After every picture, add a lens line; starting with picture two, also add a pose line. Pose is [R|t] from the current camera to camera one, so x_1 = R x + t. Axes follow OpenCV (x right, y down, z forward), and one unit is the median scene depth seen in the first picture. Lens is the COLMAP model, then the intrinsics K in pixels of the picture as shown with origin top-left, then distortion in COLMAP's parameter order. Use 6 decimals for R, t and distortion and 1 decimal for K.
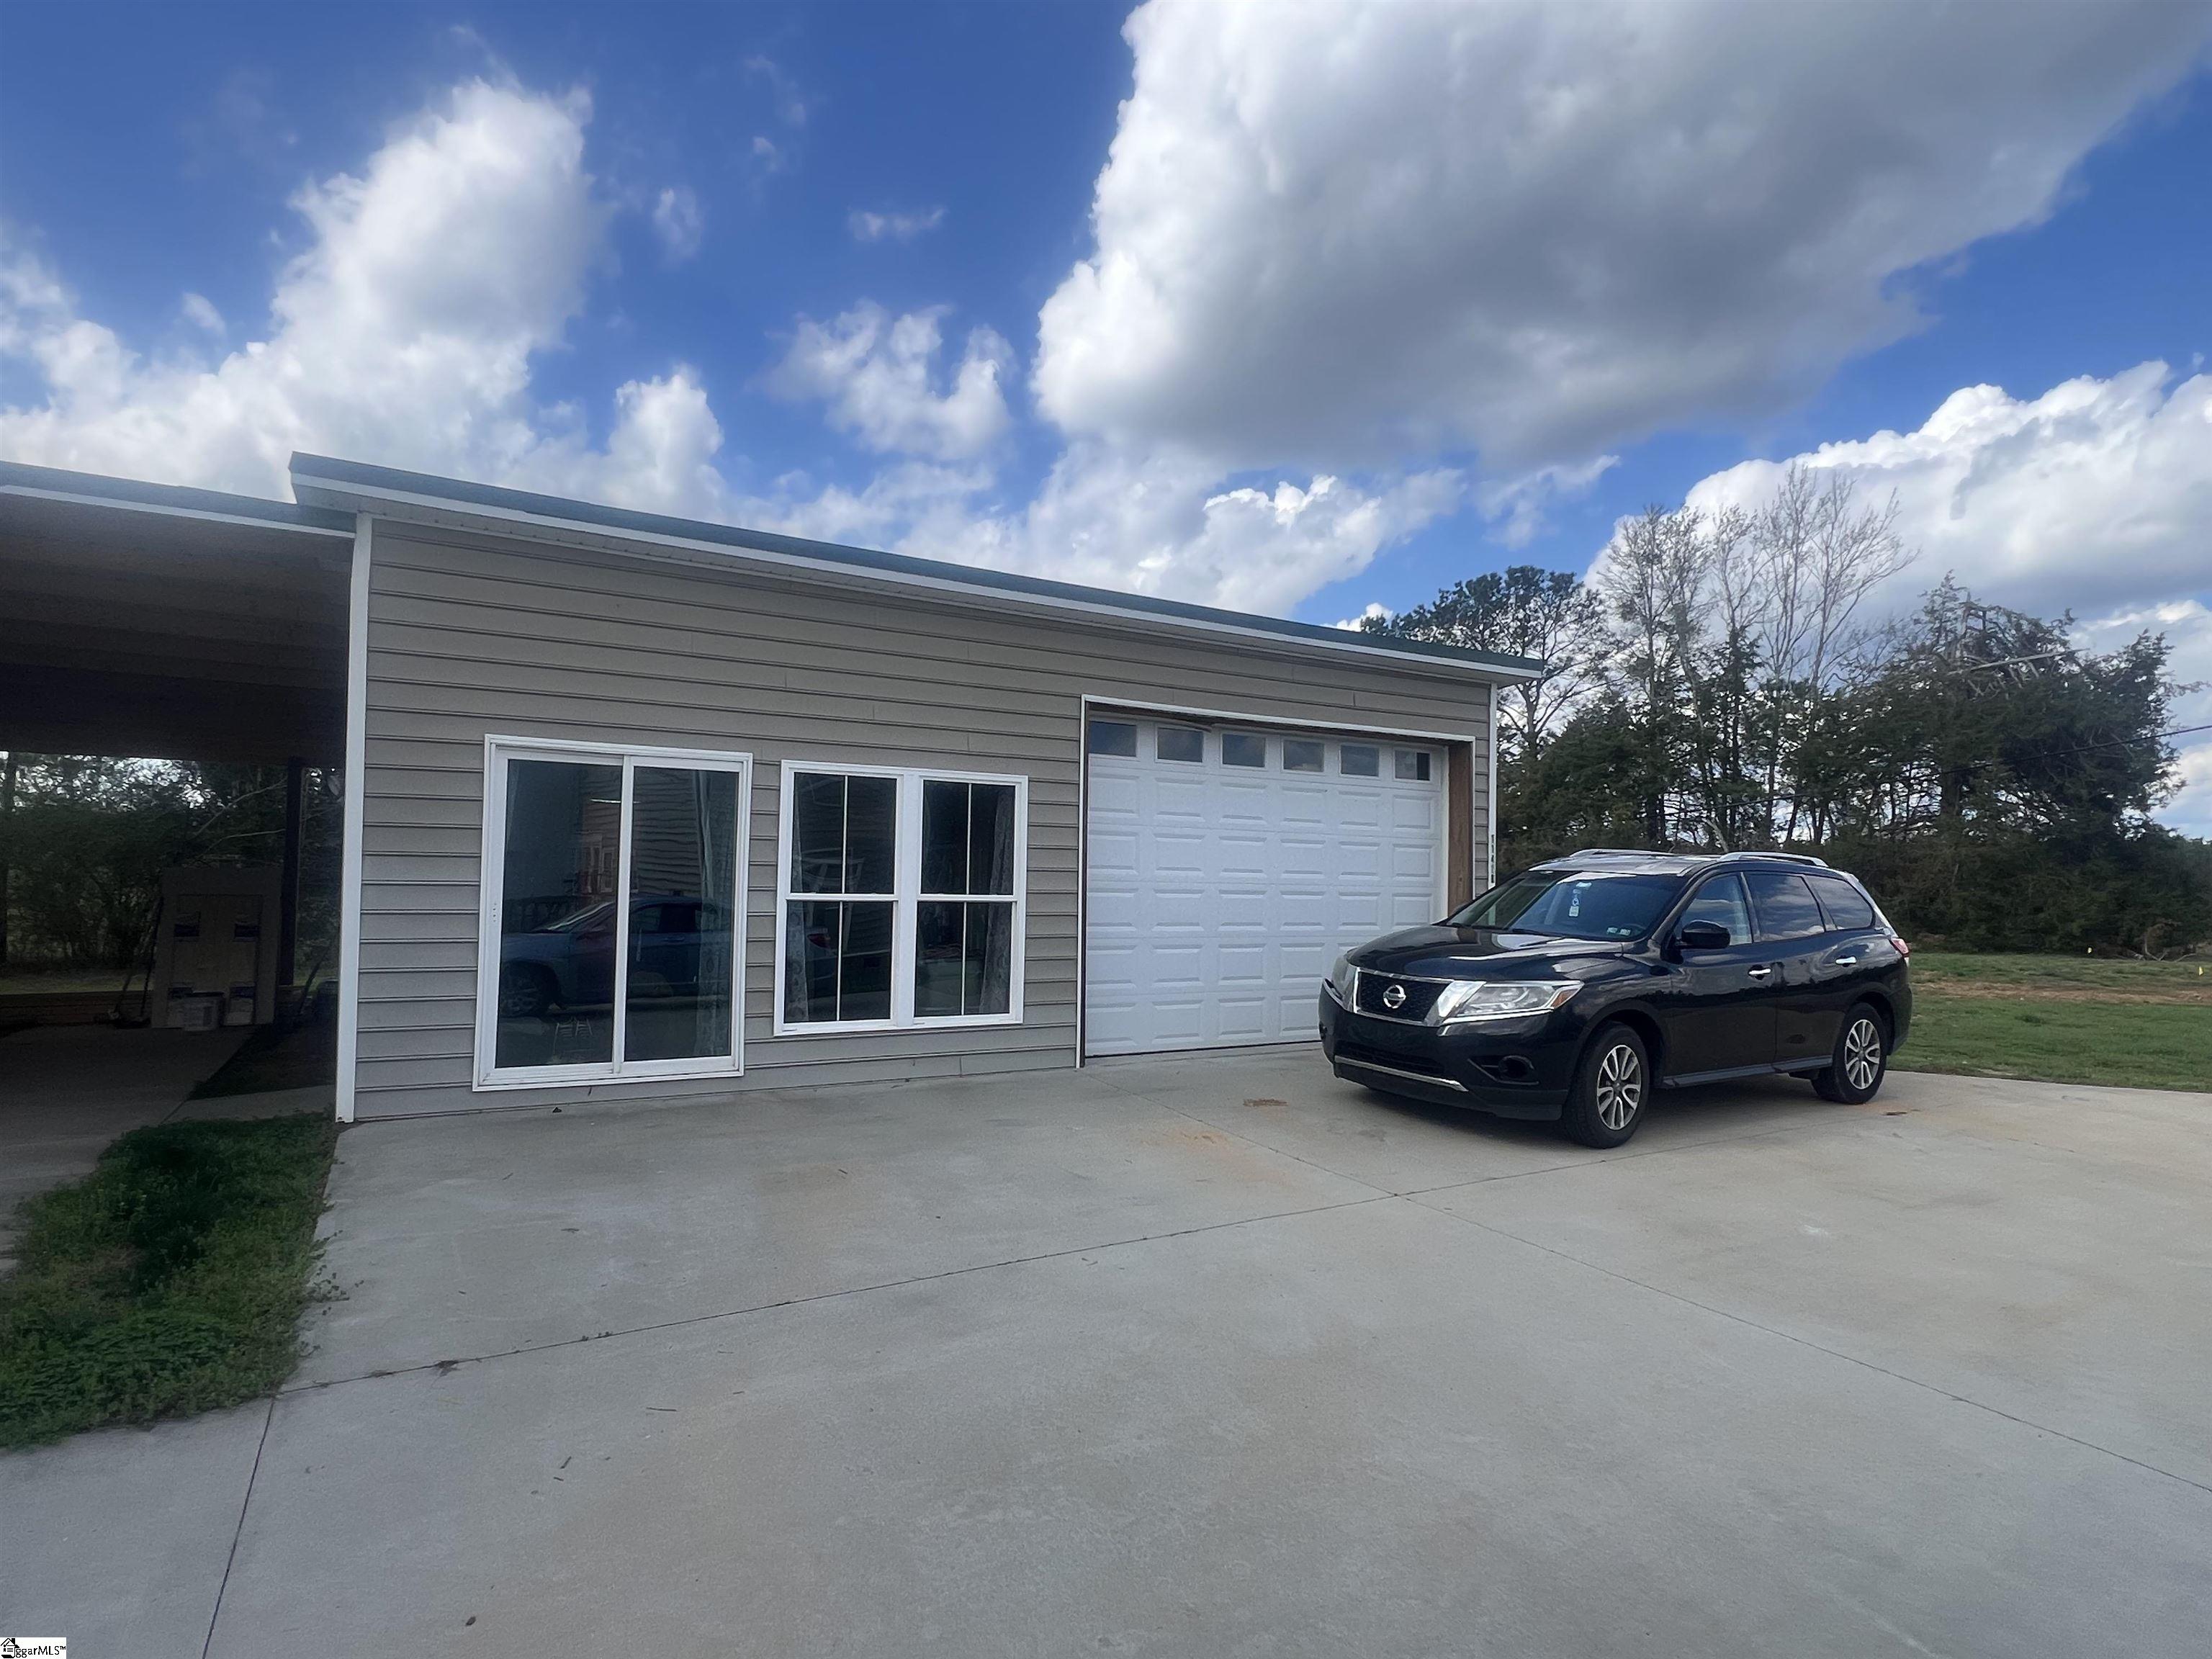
lens RADIAL K [[1186.5, 0, 1100.5], [0, 1186.5, 852.8], [0, 0, 1]] dist [-0.002641, 0.001644]
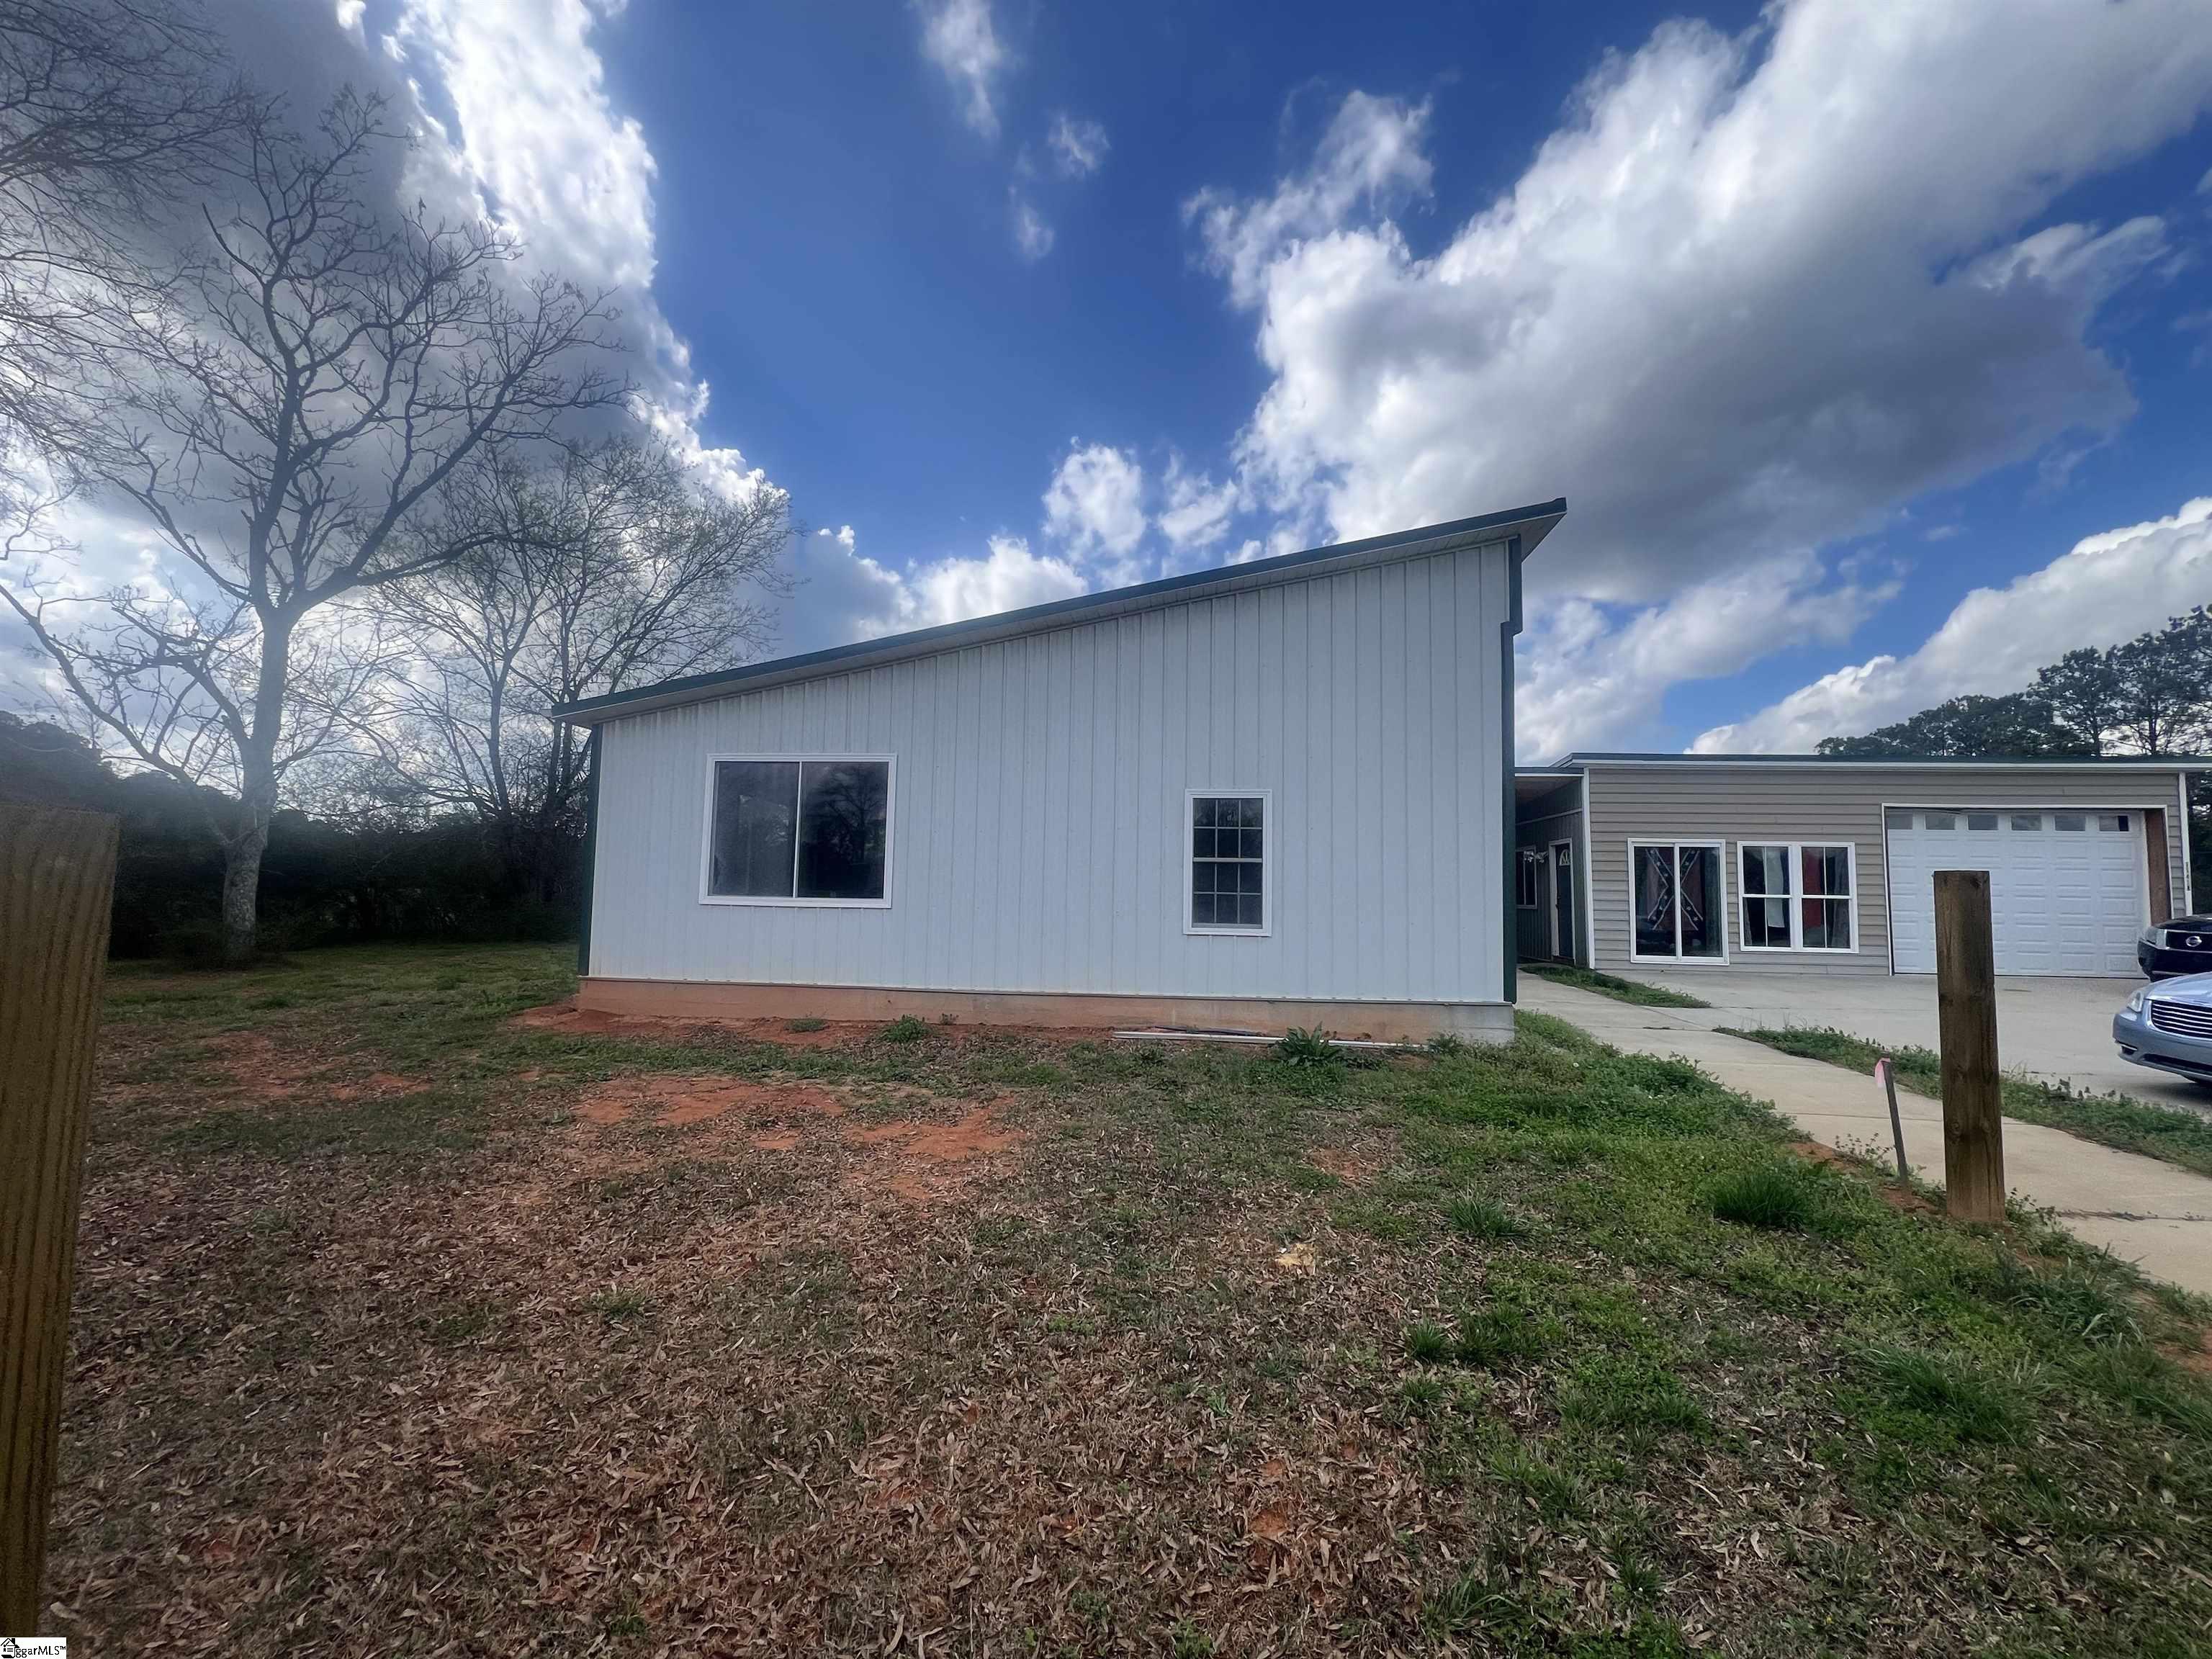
lens RADIAL K [[883.4, 0, 1110.4], [0, 883.4, 828.9], [0, 0, 1]] dist [0.001947, -0.000816]
pose [[0.808705, -0.040872, -0.586792, -0.228271], [0.012845, 0.998572, -0.051850, -0.023253], [0.588074, 0.034393, 0.808076, -1.233916]]
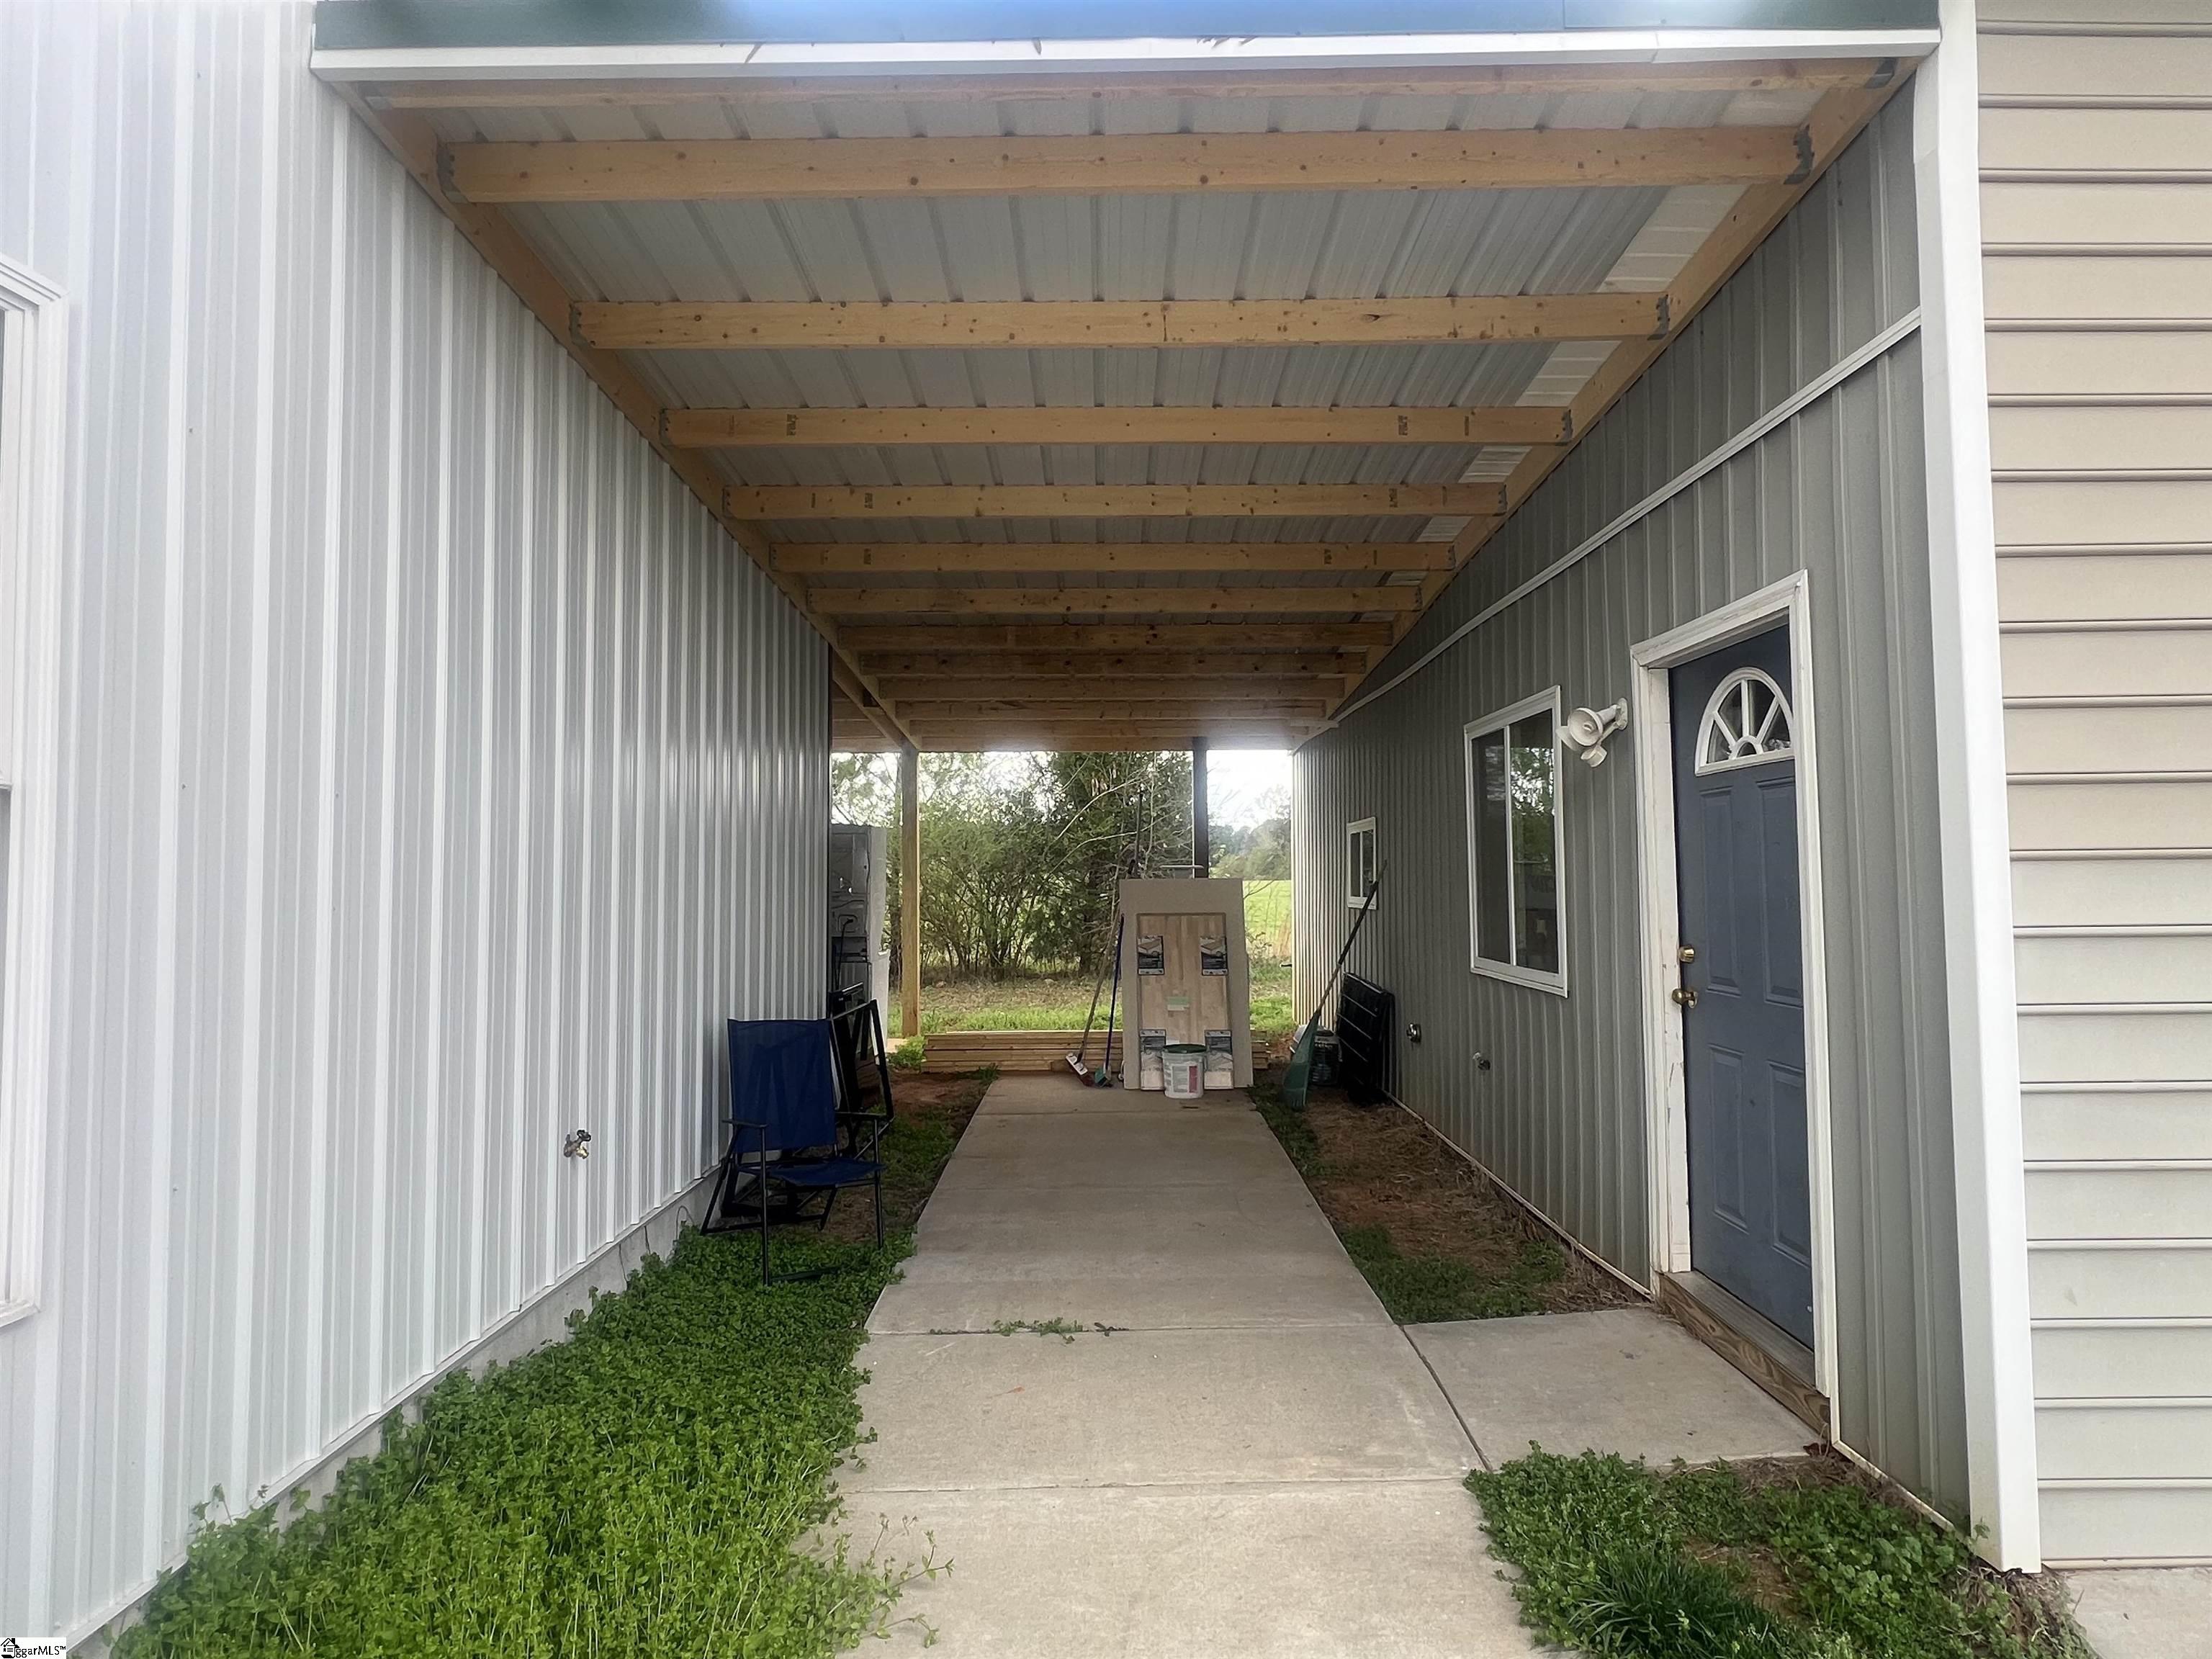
lens RADIAL K [[1186.5, 0, 1126.5], [0, 1186.5, 816.2], [0, 0, 1]] dist [-0.002641, 0.001644]
pose [[0.876978, -0.043845, -0.478526, -0.547783], [0.034665, 0.999007, -0.028005, -0.009808], [0.479278, 0.007971, 0.877627, 0.414316]]
